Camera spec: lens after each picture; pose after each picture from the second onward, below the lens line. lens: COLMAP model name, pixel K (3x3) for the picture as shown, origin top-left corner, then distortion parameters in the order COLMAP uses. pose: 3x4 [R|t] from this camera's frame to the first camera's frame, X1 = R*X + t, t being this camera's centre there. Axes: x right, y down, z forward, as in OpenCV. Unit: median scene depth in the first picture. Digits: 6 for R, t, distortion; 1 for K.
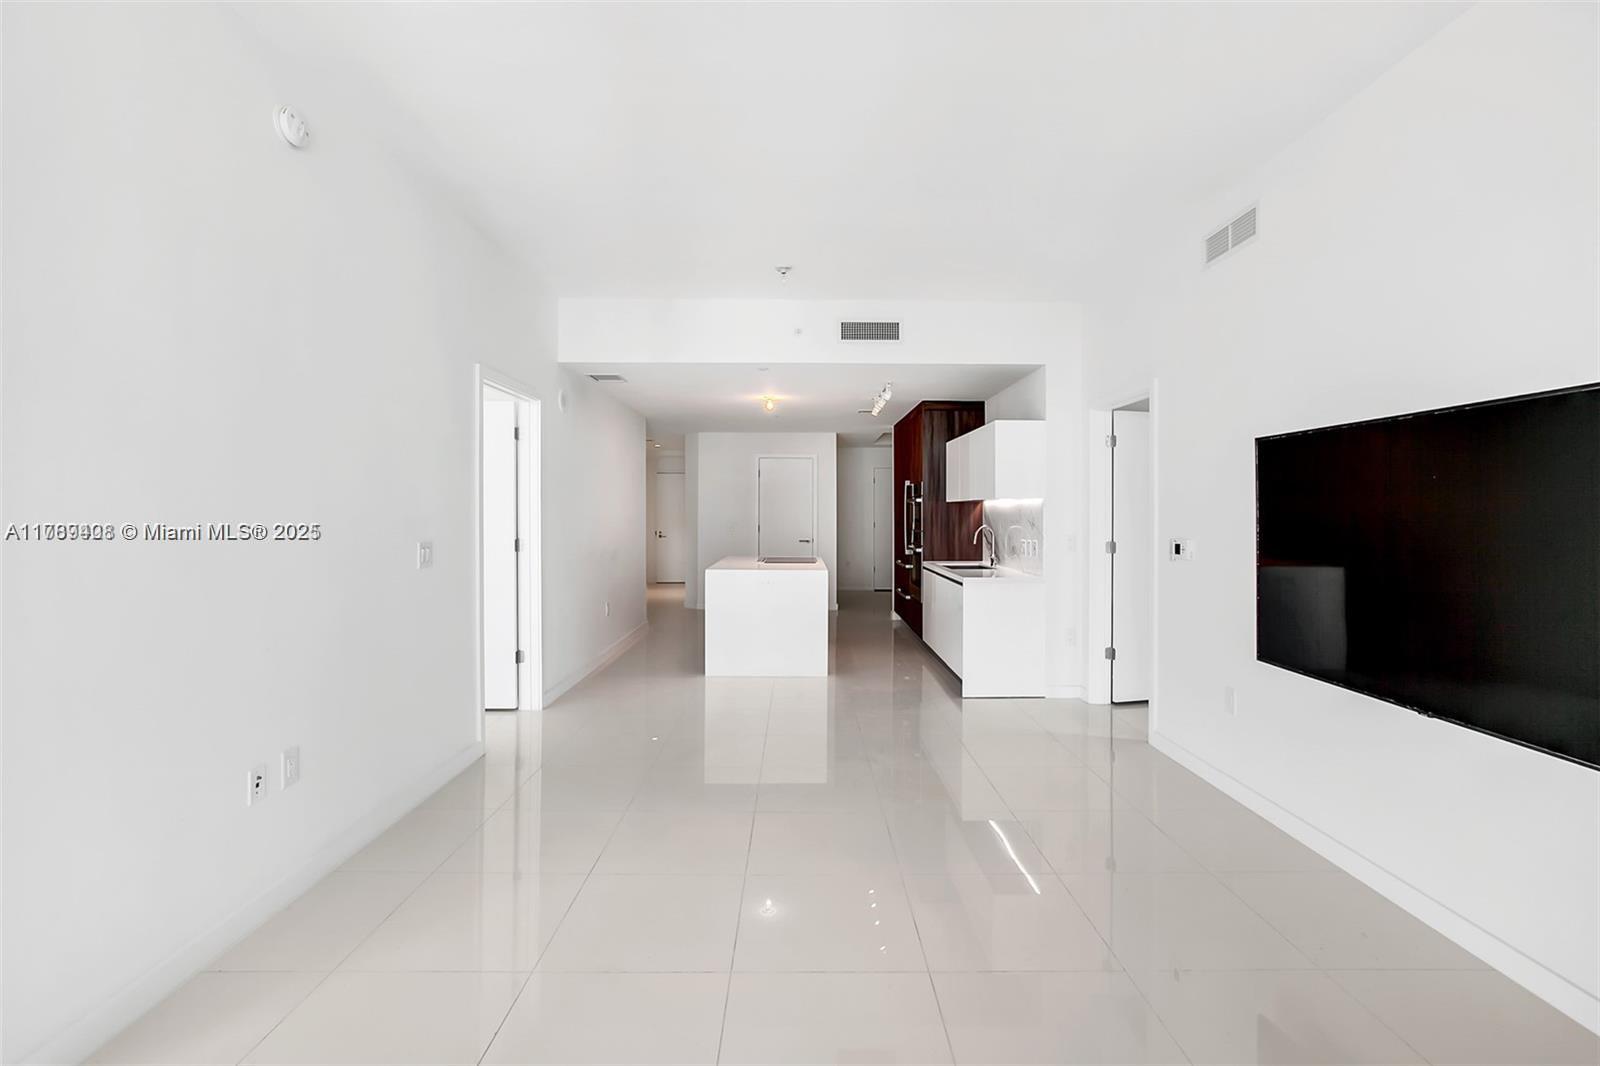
lens RADIAL K [[731.5, 0, 813.1], [0, 731.5, 519.9], [0, 0, 1]] dist [-0.018416, 0.009743]
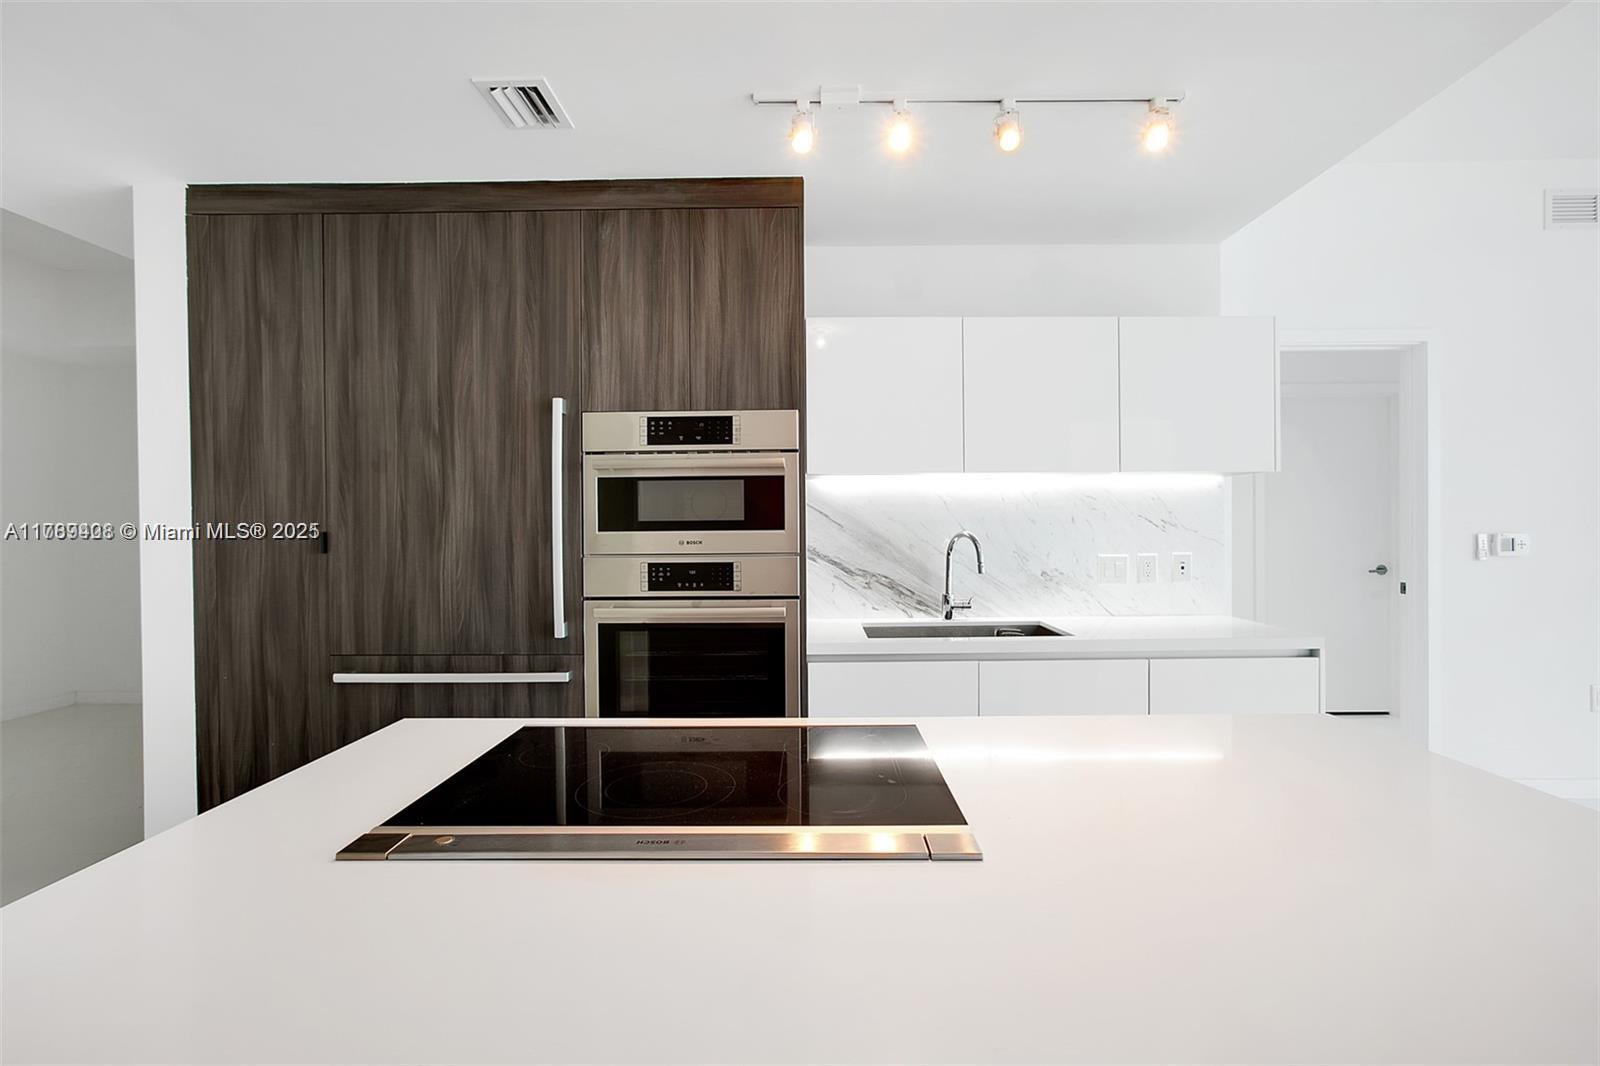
lens RADIAL K [[731.5, 0, 806.3], [0, 731.5, 530.3], [0, 0, 1]] dist [-0.018416, 0.009743]
pose [[0.036211, -0.008142, 0.999311, -0.197797], [0.018262, 0.999805, 0.007485, 0.001647], [-0.999177, 0.017978, 0.036352, 0.995926]]
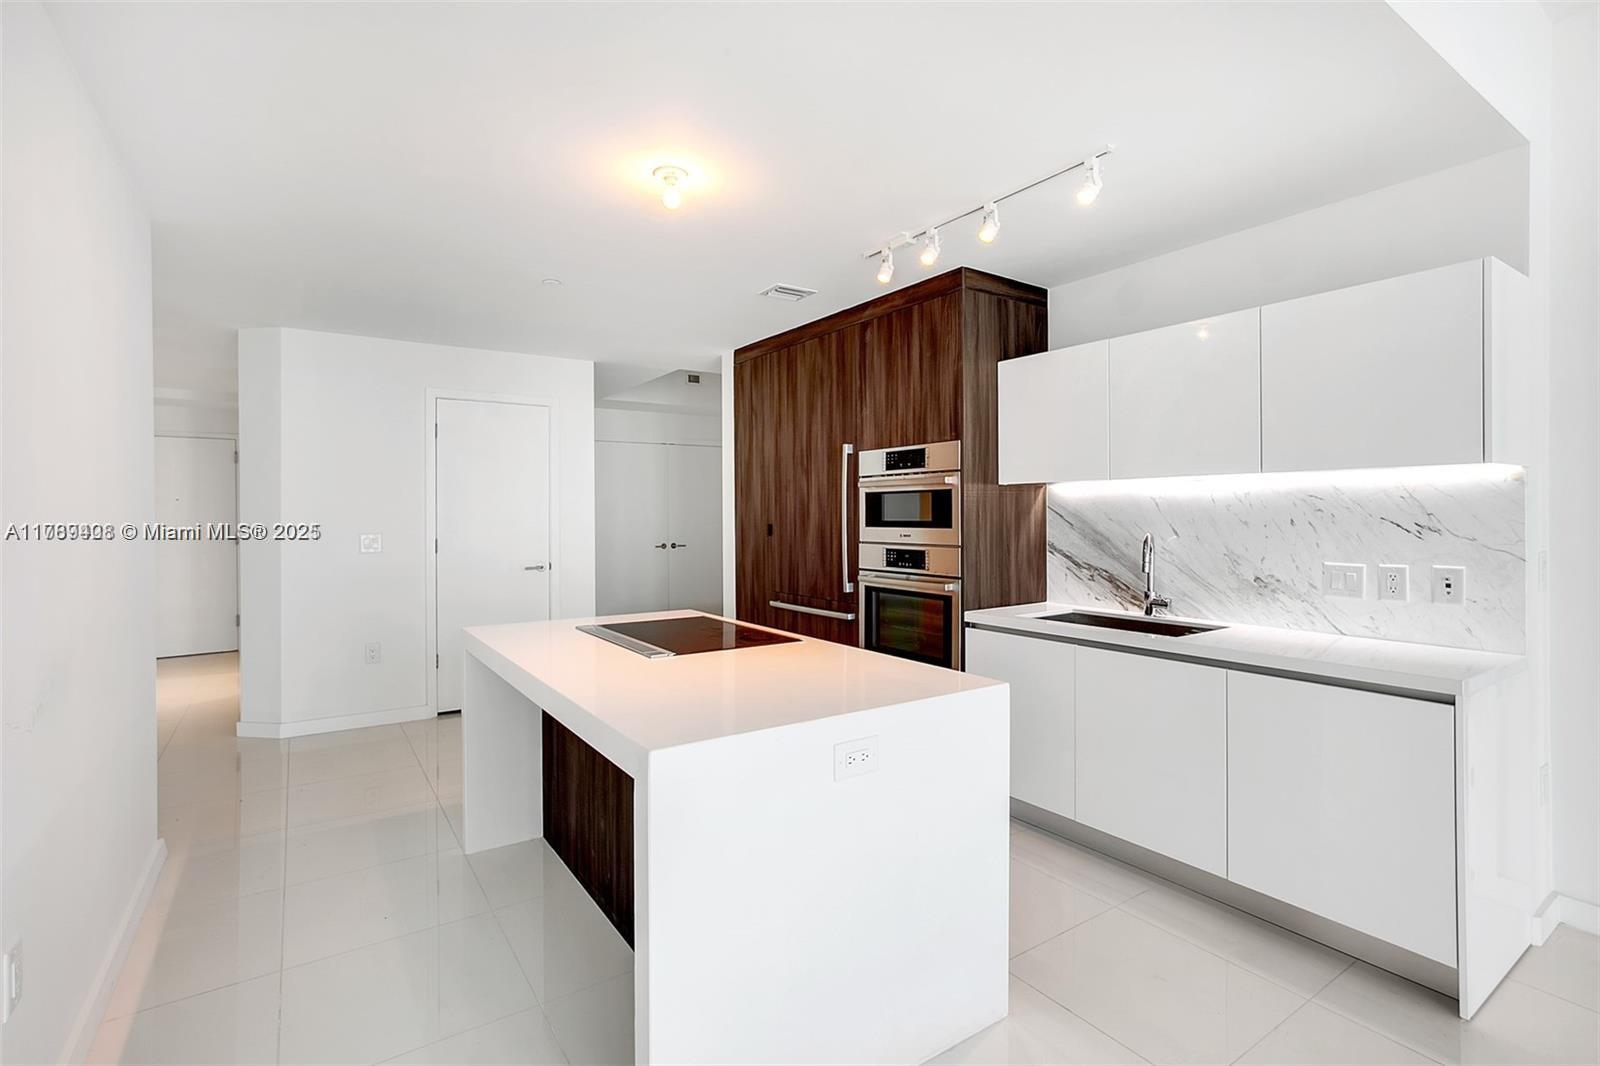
lens RADIAL K [[731.5, 0, 809.9], [0, 731.5, 513.3], [0, 0, 1]] dist [-0.018416, 0.009743]
pose [[0.829617, -0.009482, 0.558252, -0.192410], [0.015011, 0.999873, -0.005324, -0.005073], [-0.558131, 0.012797, 0.829654, 0.675148]]
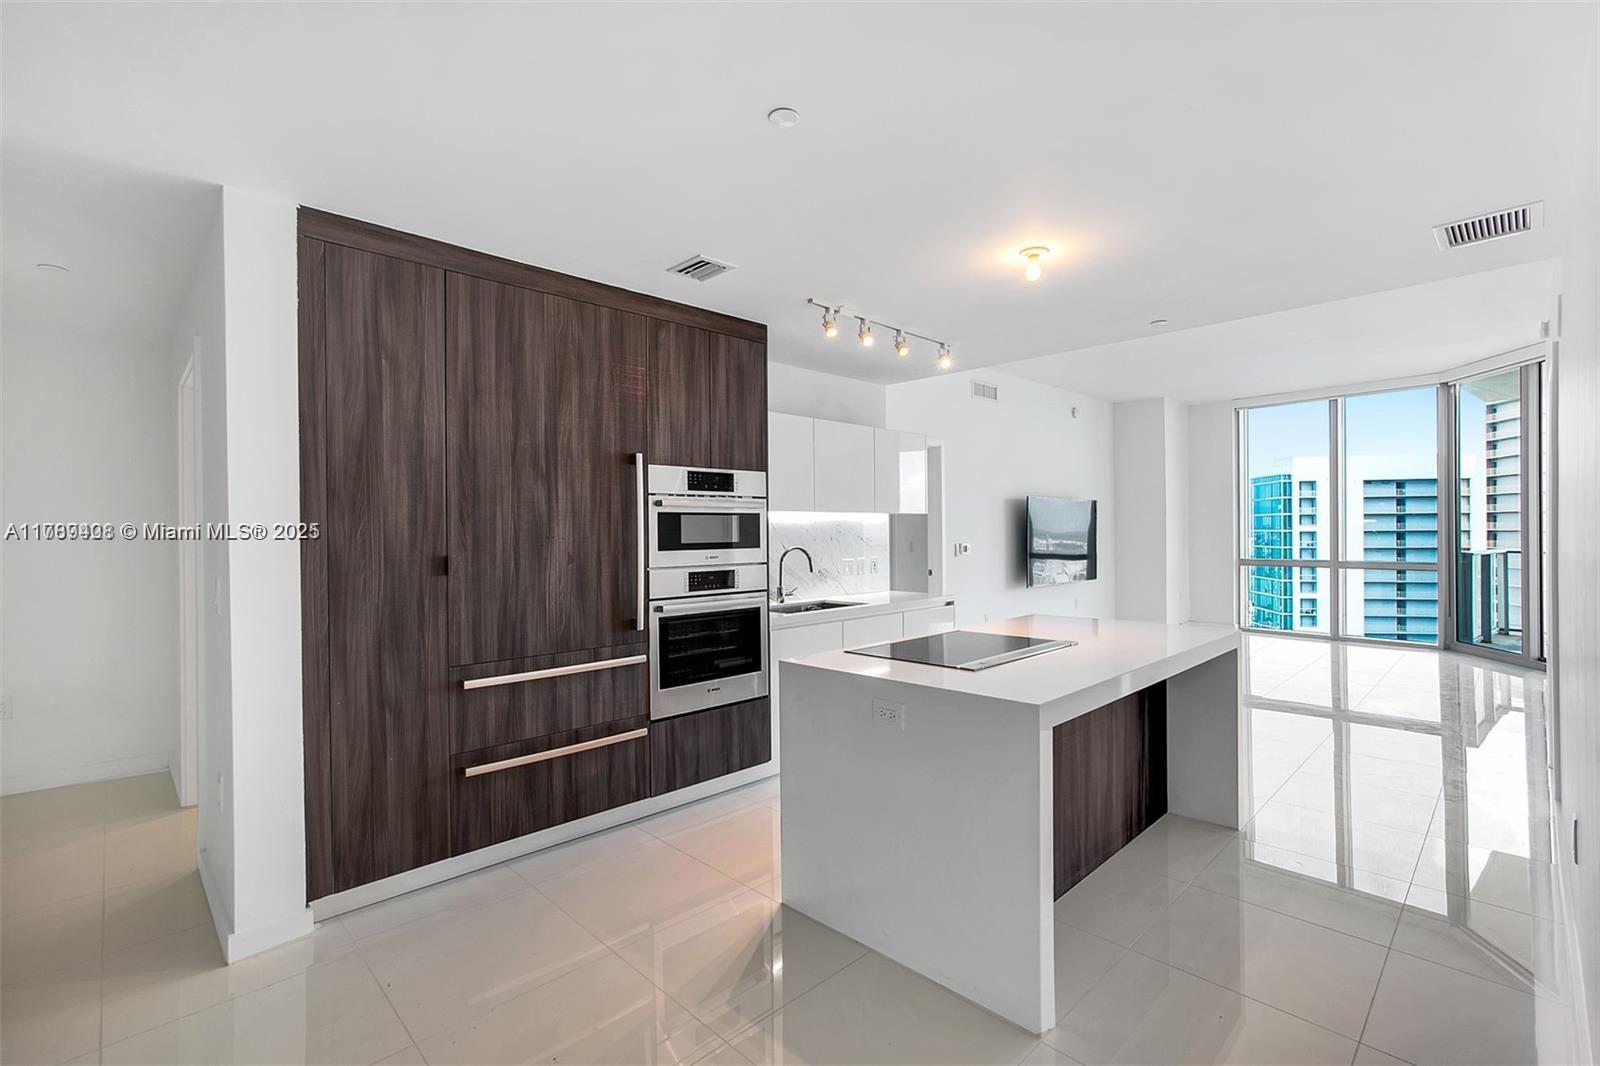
lens RADIAL K [[731.5, 0, 798.3], [0, 731.5, 529.3], [0, 0, 1]] dist [-0.018416, 0.009743]
pose [[-0.680972, 0.000070, 0.732309, -0.270039], [0.011691, 0.999874, 0.010775, -0.015662], [-0.732216, 0.015899, -0.680887, 1.370554]]
